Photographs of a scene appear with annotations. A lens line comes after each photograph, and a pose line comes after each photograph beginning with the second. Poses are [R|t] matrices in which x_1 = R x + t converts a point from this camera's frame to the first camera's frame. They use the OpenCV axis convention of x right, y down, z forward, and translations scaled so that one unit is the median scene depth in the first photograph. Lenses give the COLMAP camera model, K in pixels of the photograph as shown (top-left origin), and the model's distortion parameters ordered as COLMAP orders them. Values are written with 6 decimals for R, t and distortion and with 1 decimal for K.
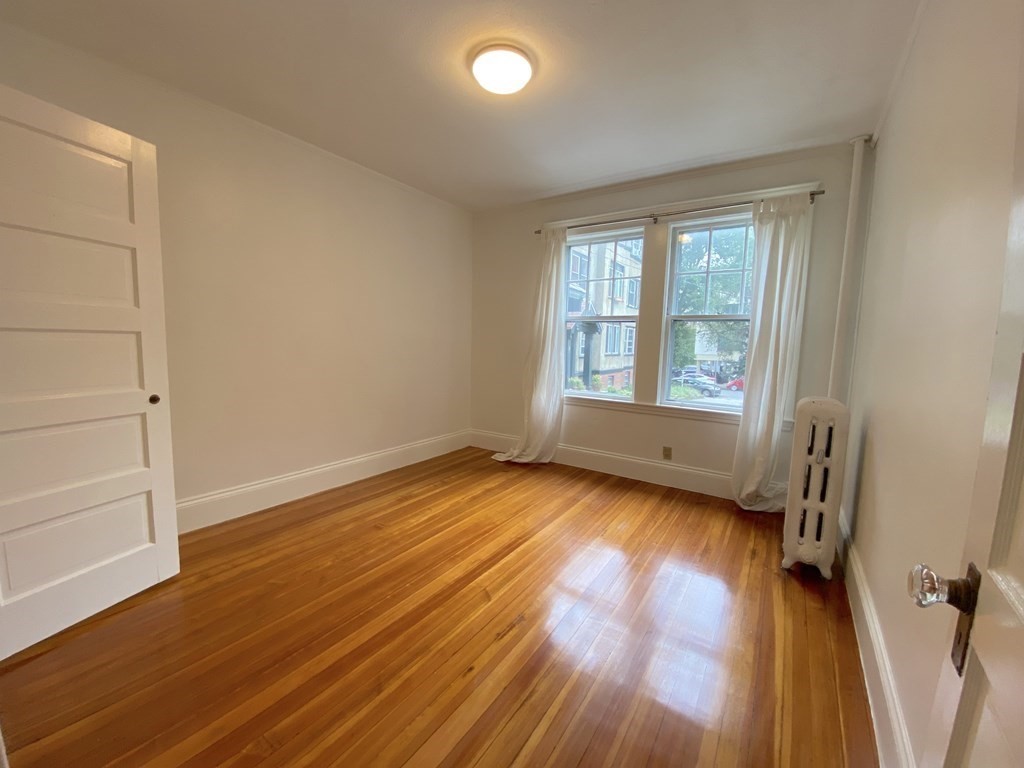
lens RADIAL K [[404.6, 0, 512.0], [0, 404.6, 384.0], [0, 0, 1]] dist [0.037901, -0.000047]
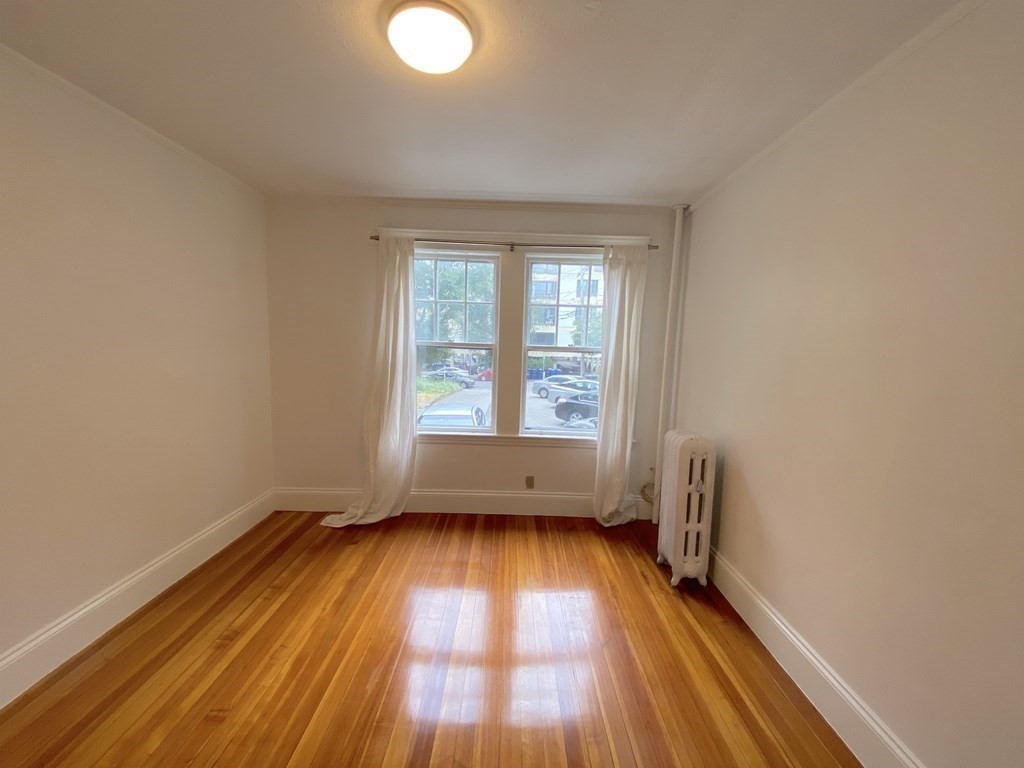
lens RADIAL K [[413.3, 0, 512.0], [0, 413.3, 384.0], [0, 0, 1]] dist [0.039635, -0.029875]
pose [[0.843339, -0.060701, 0.533943, -0.198803], [0.053977, 0.998143, 0.028220, -0.110771], [-0.534665, 0.005021, 0.845049, 0.184133]]
